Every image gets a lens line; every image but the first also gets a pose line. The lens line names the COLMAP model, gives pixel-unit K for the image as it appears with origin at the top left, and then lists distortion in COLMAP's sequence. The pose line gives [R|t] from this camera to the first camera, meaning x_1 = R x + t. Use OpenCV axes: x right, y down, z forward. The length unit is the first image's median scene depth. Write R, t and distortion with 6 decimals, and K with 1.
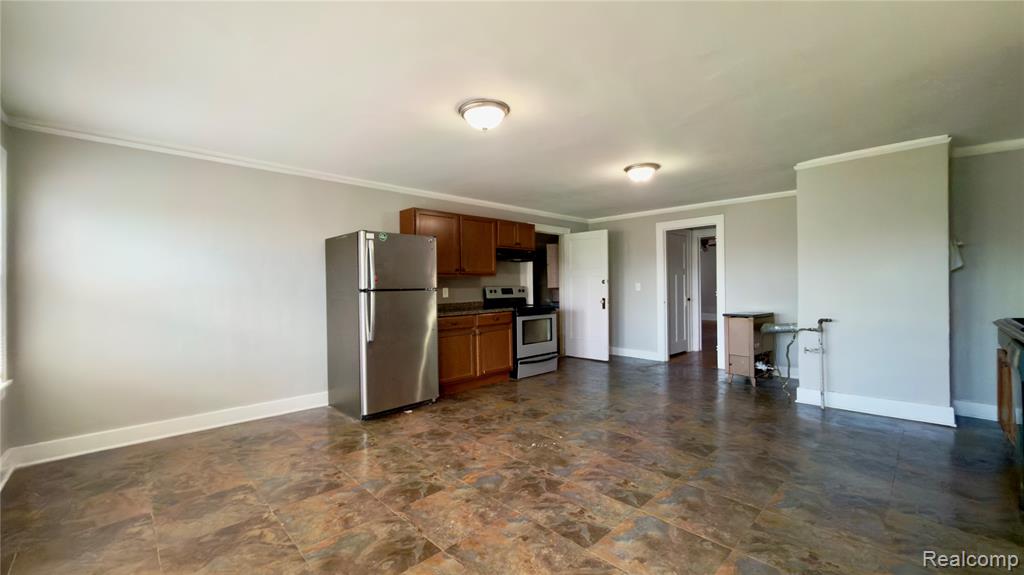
lens RADIAL K [[417.2, 0, 512.0], [0, 417.2, 287.5], [0, 0, 1]] dist [0.000853, 0.000027]
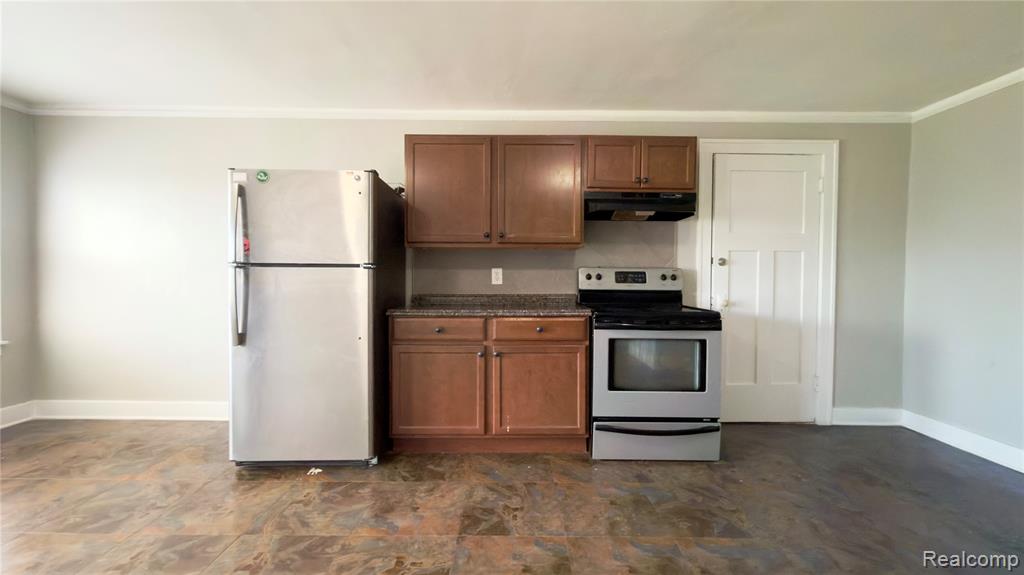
lens RADIAL K [[413.1, 0, 510.7], [0, 413.1, 282.1], [0, 0, 1]] dist [0.019984, -0.000049]
pose [[0.704244, 0.029893, -0.709329, 0.278119], [-0.019443, 0.999551, 0.022820, 0.006963], [0.709692, -0.002280, 0.704508, 0.597211]]
